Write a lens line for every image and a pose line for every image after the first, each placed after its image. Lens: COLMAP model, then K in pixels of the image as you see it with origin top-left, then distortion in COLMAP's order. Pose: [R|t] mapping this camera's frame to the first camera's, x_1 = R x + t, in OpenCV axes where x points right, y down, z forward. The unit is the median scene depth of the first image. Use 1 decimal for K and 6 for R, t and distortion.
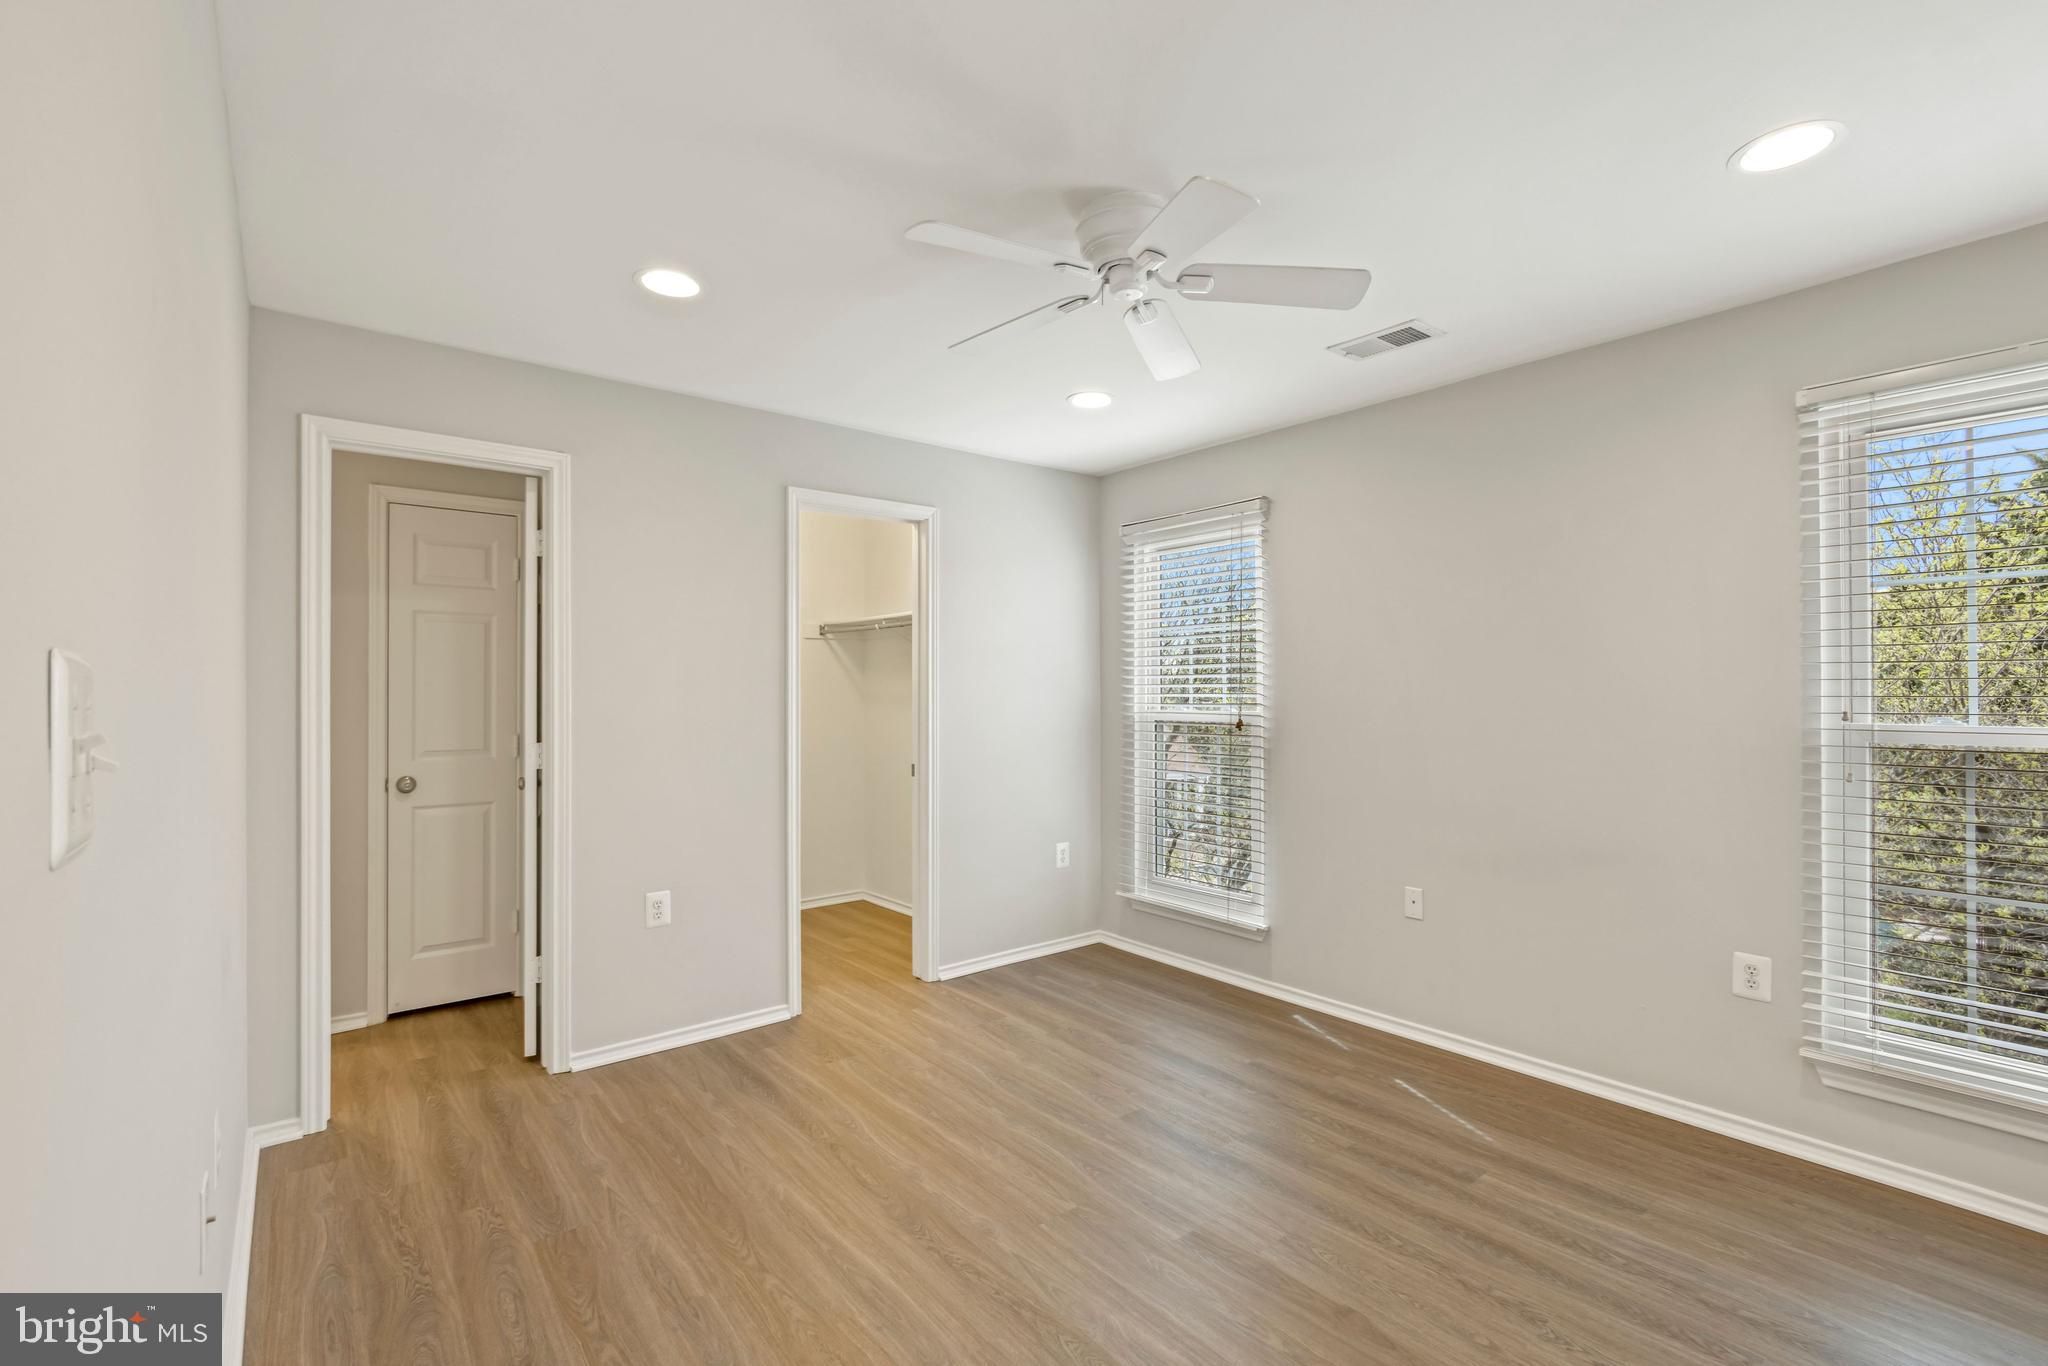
lens RADIAL K [[882.7, 0, 1016.5], [0, 882.7, 701.3], [0, 0, 1]] dist [0.000423, 0.000065]
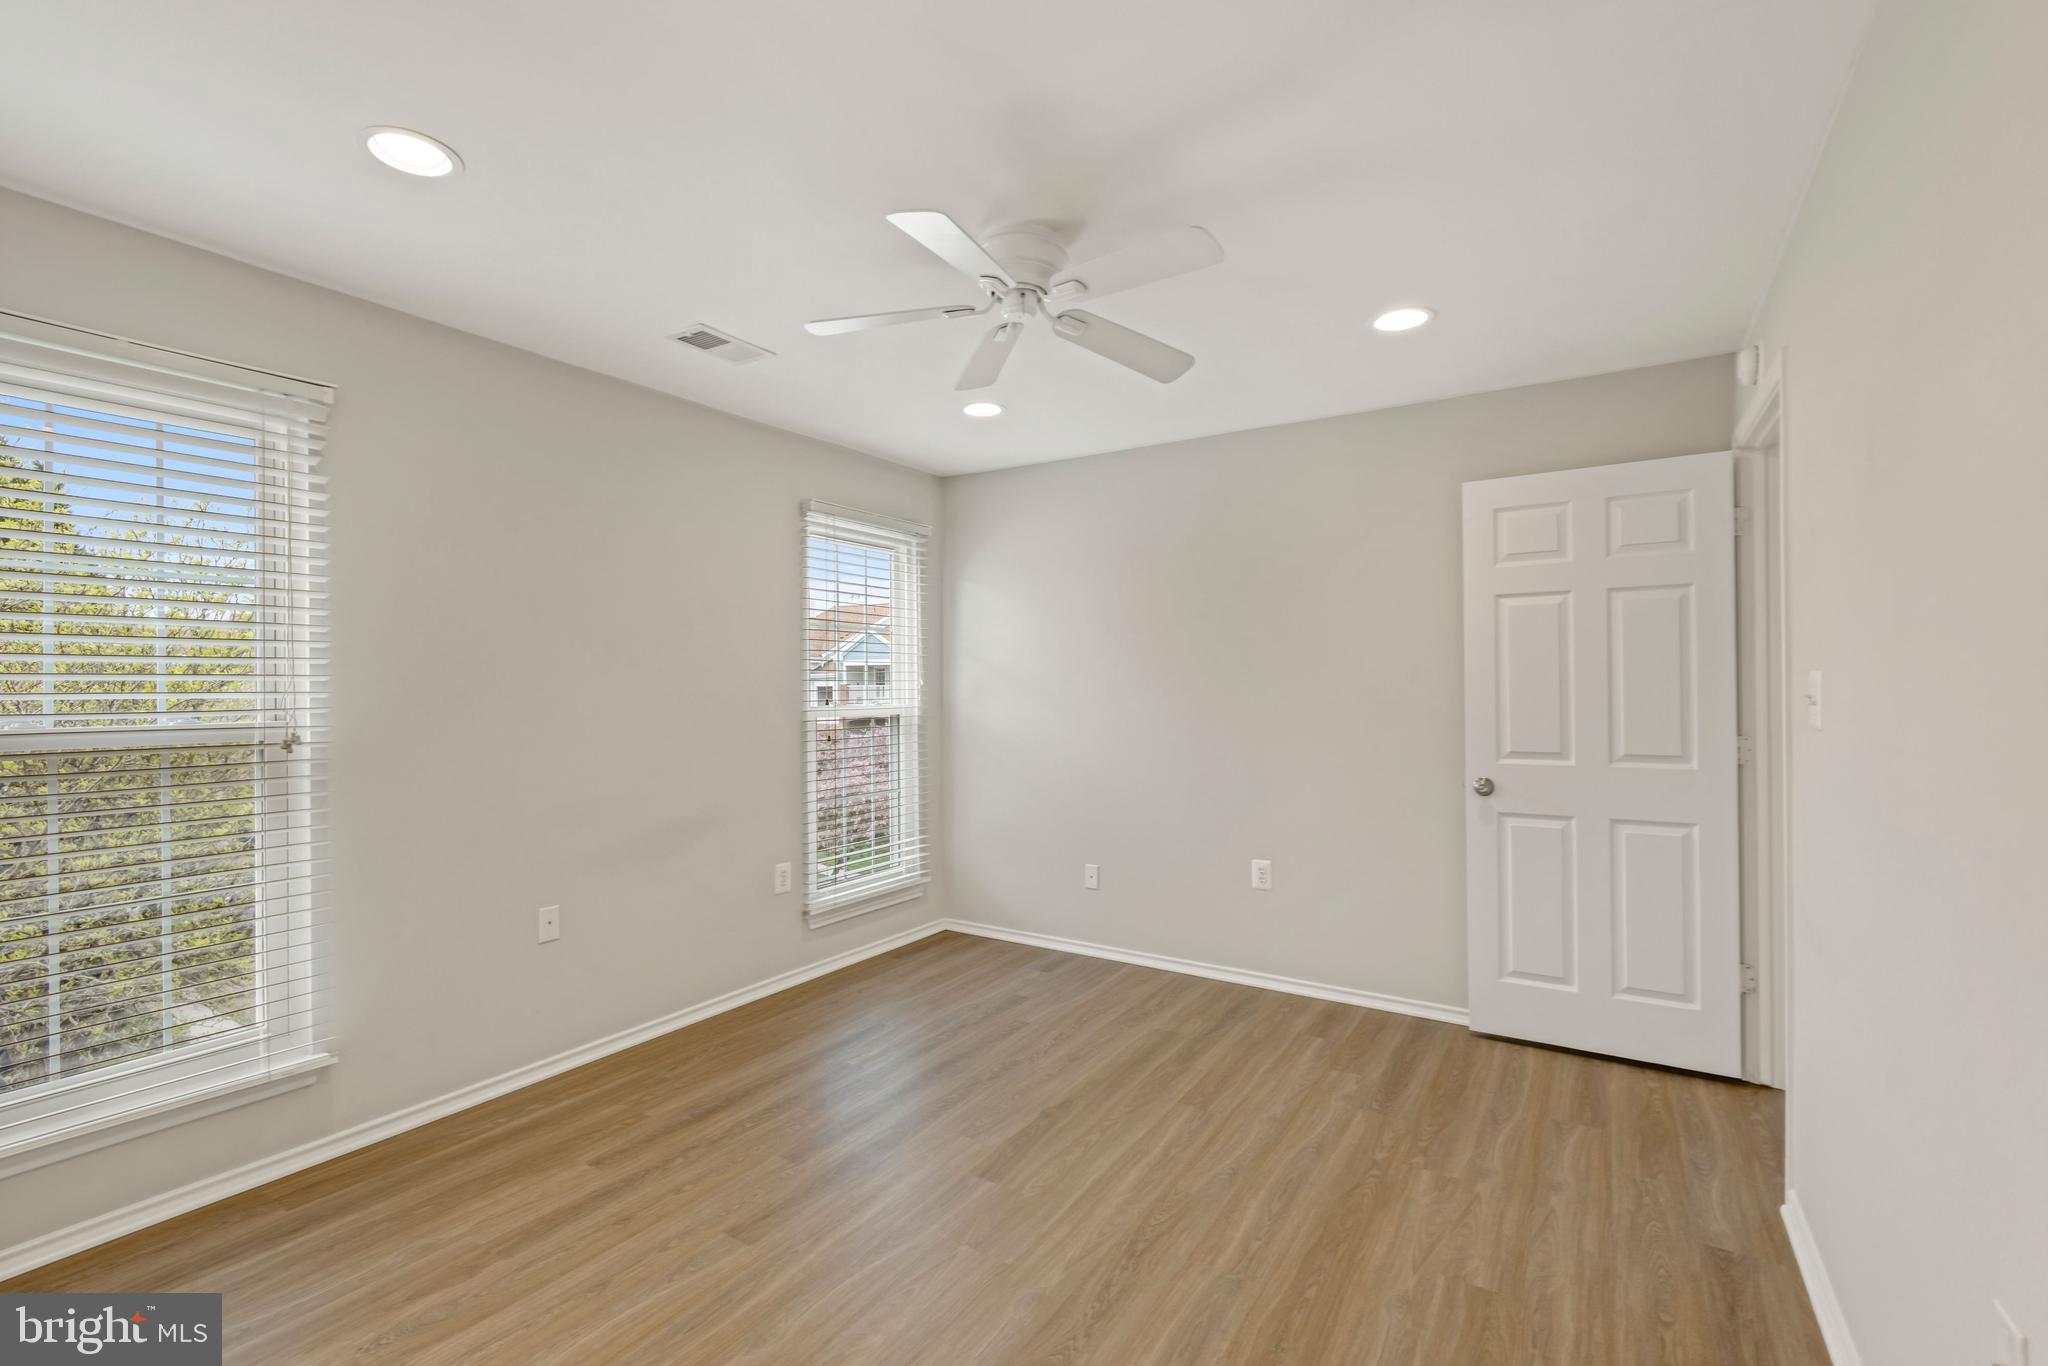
lens RADIAL K [[885.2, 0, 1024.0], [0, 885.2, 683.0], [0, 0, 1]] dist [-0.000202, -0.000203]
pose [[-0.299774, 0.009326, 0.953965, -0.889606], [0.014328, 0.999883, -0.005272, -0.008062], [-0.953903, 0.012088, -0.299873, 1.287890]]
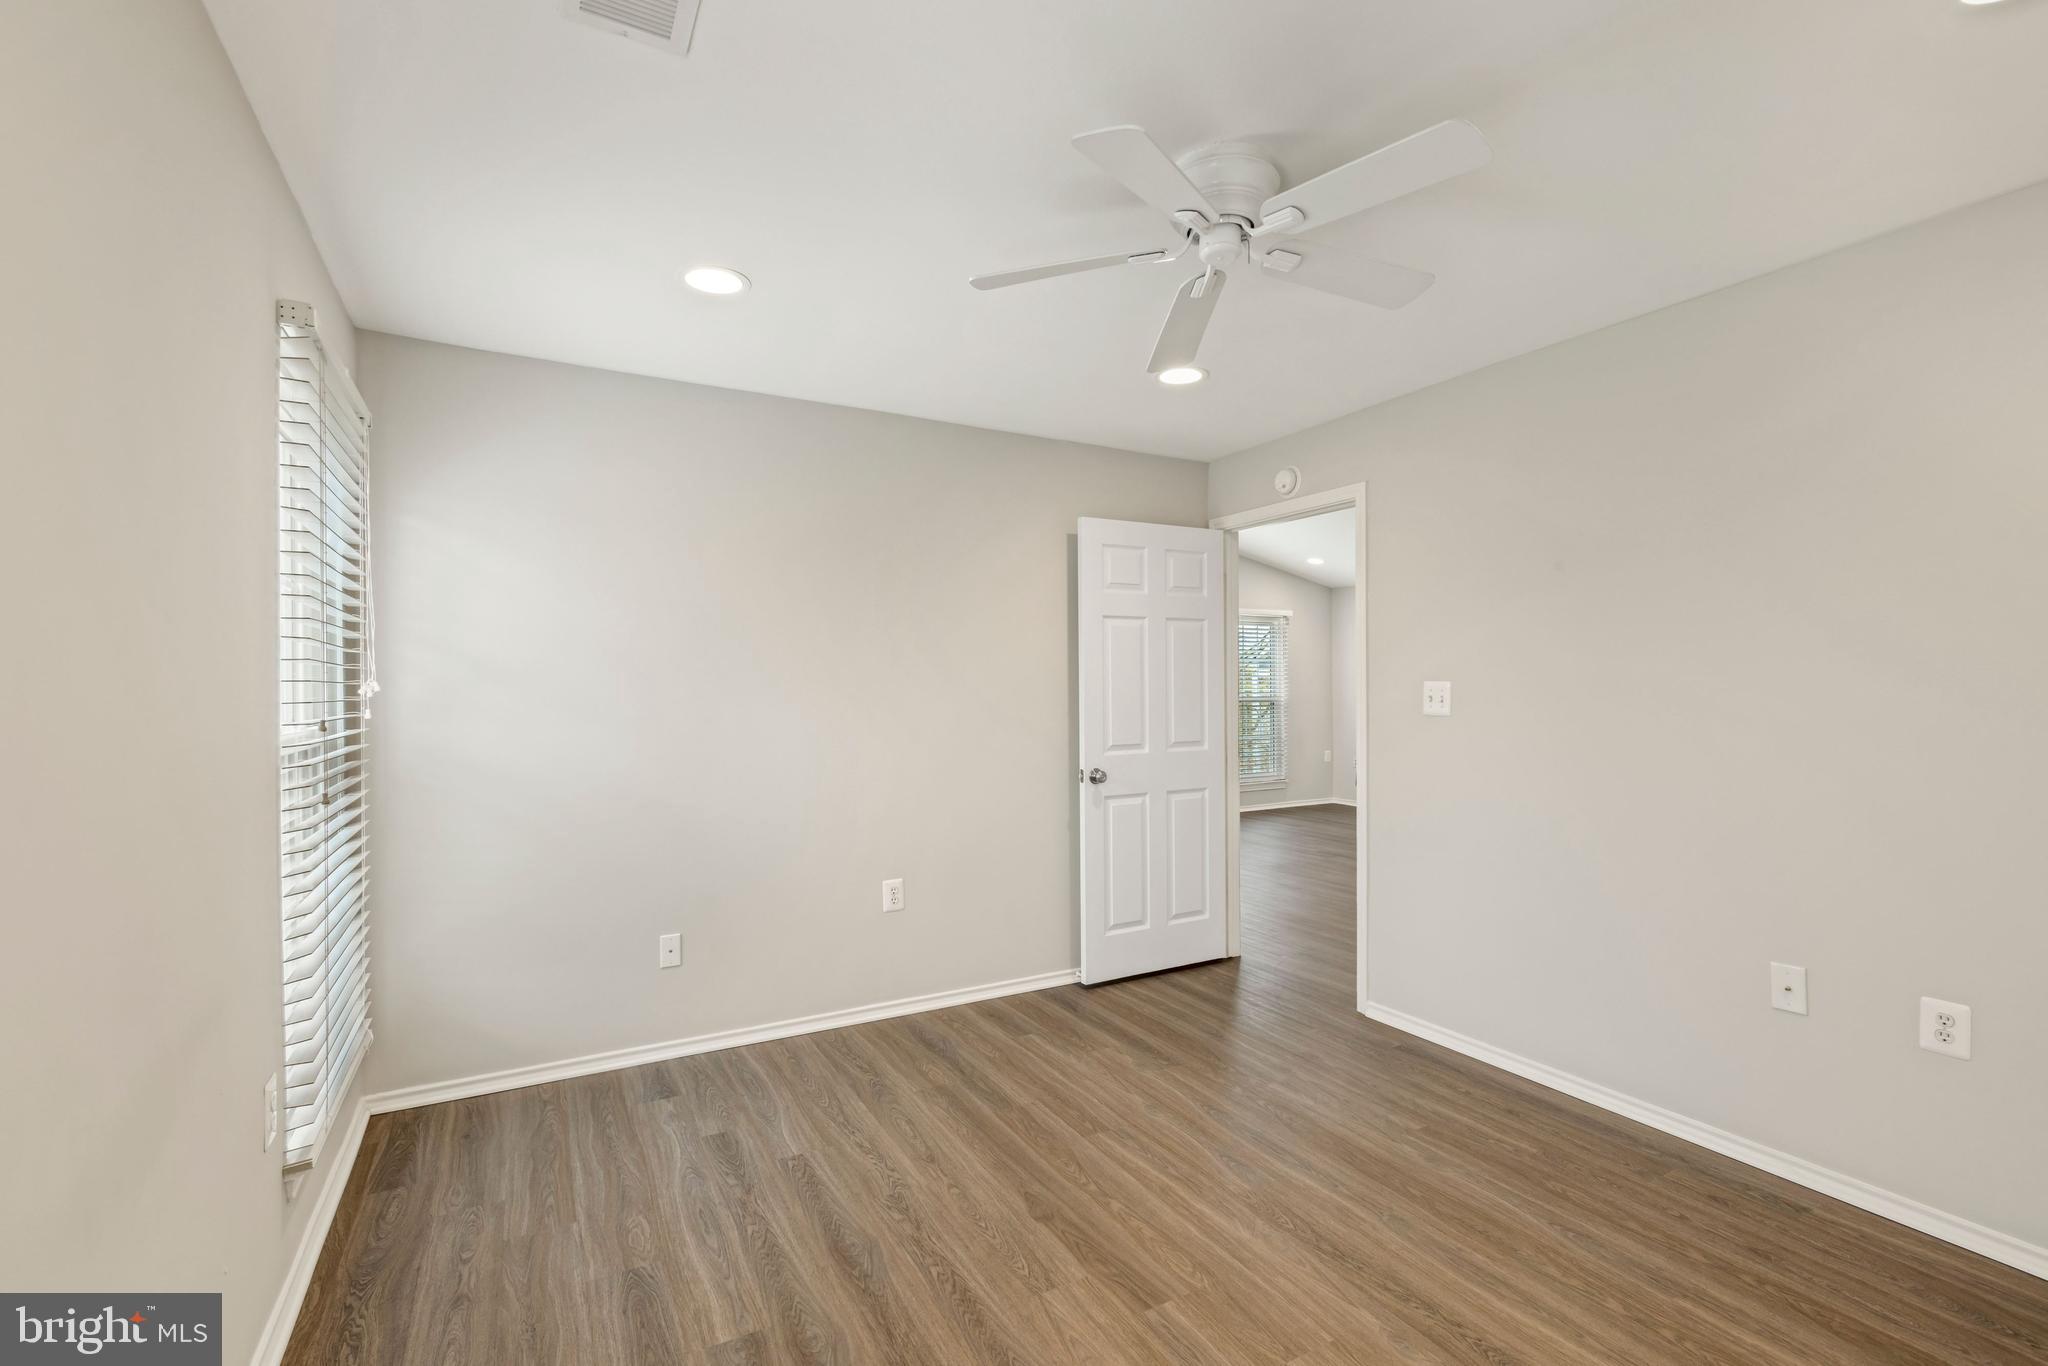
lens RADIAL K [[898.3, 0, 1010.2], [0, 898.3, 694.2], [0, 0, 1]] dist [-0.000781, 0.000342]
pose [[-0.982891, 0.006054, 0.184090, 0.167674], [0.008606, 0.999878, 0.013065, -0.019147], [-0.183988, 0.014426, -0.982823, 1.914714]]
